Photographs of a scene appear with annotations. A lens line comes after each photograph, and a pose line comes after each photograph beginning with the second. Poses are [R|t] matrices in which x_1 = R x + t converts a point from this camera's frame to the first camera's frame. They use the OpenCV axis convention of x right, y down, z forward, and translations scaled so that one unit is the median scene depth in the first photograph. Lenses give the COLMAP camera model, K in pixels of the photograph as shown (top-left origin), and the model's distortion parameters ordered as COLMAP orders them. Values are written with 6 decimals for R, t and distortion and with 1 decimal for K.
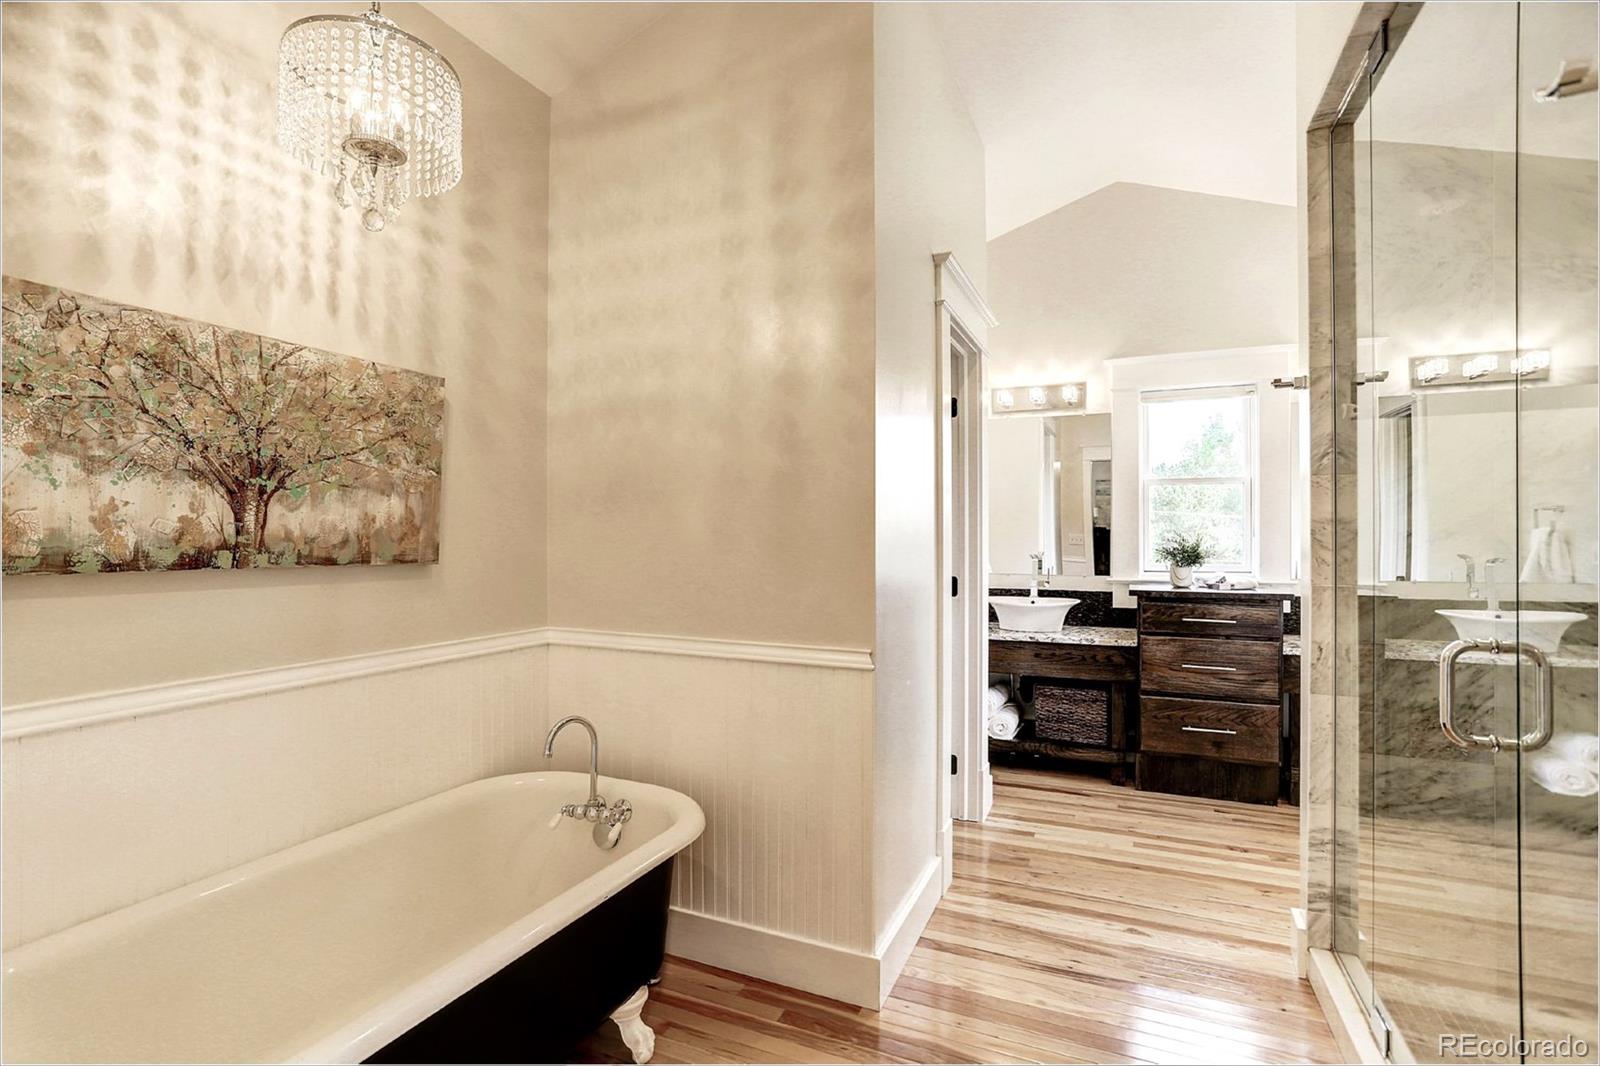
lens RADIAL K [[770.8, 0, 783.6], [0, 770.8, 537.7], [0, 0, 1]] dist [-0.036100, 0.000421]
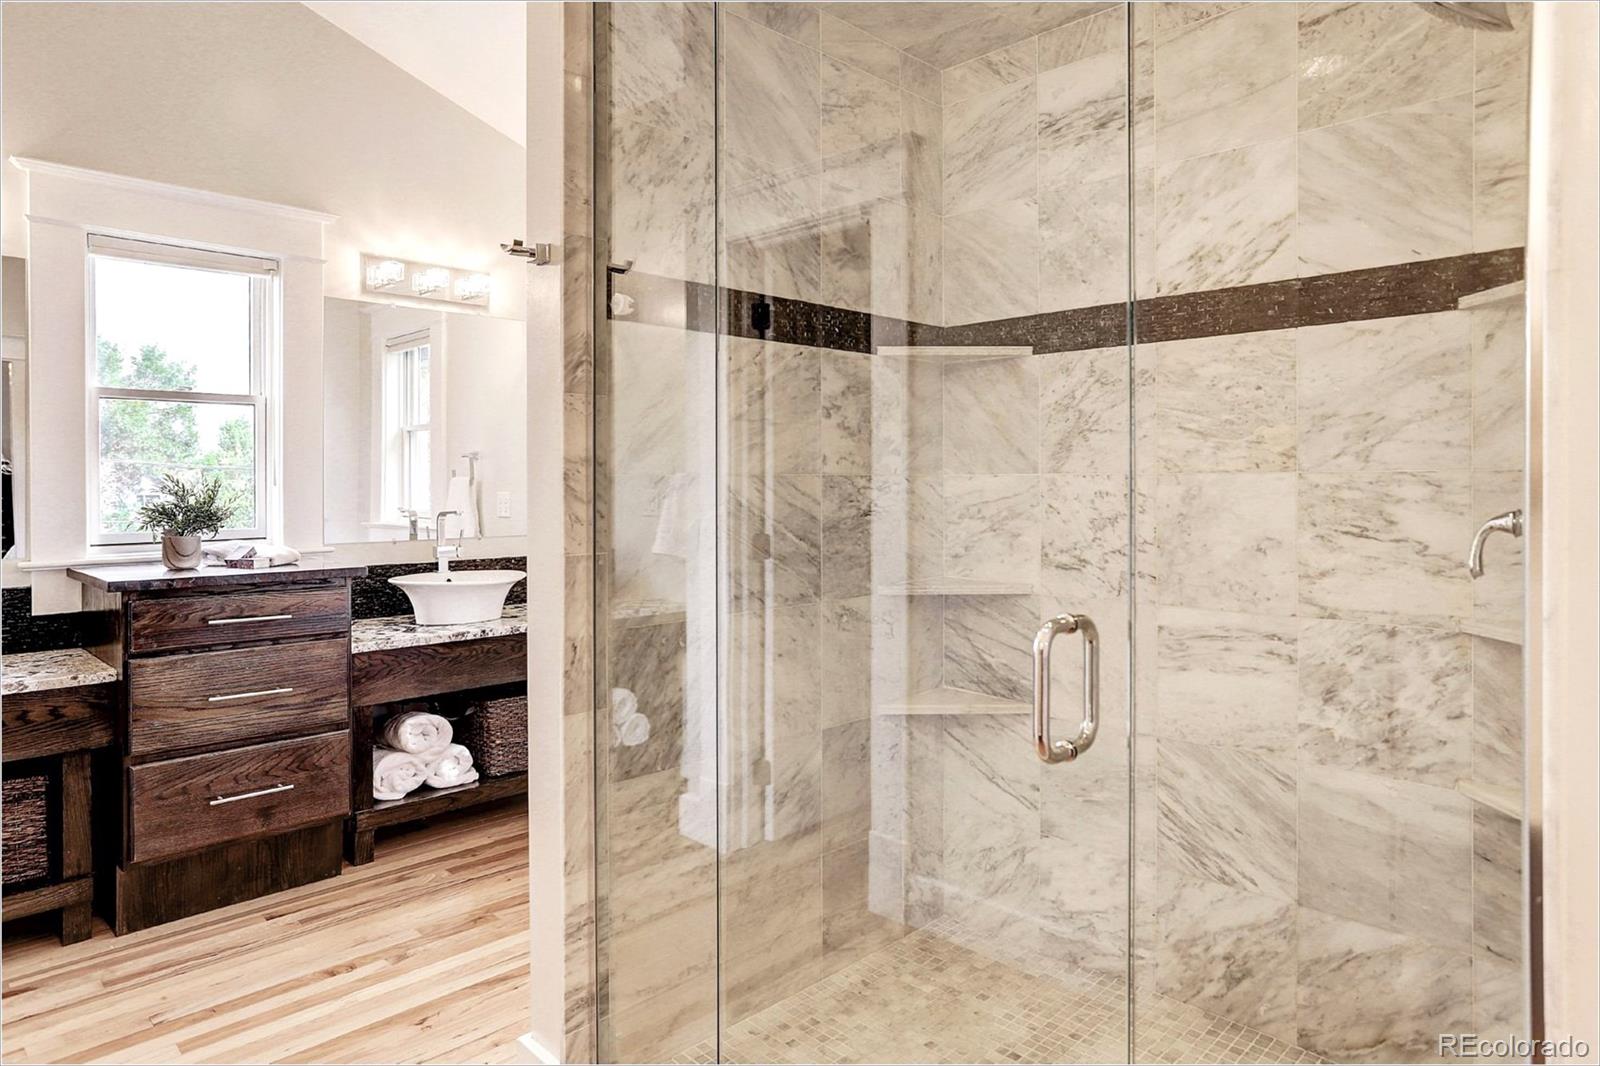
lens RADIAL K [[966.4, 0, 799.6], [0, 966.4, 488.1], [0, 0, 1]] dist [-0.032287, 0.020600]
pose [[0.347760, -0.002454, 0.937580, -0.022678], [0.003529, 0.999993, 0.001308, 0.001501], [-0.937577, 0.002854, 0.347767, 0.304339]]
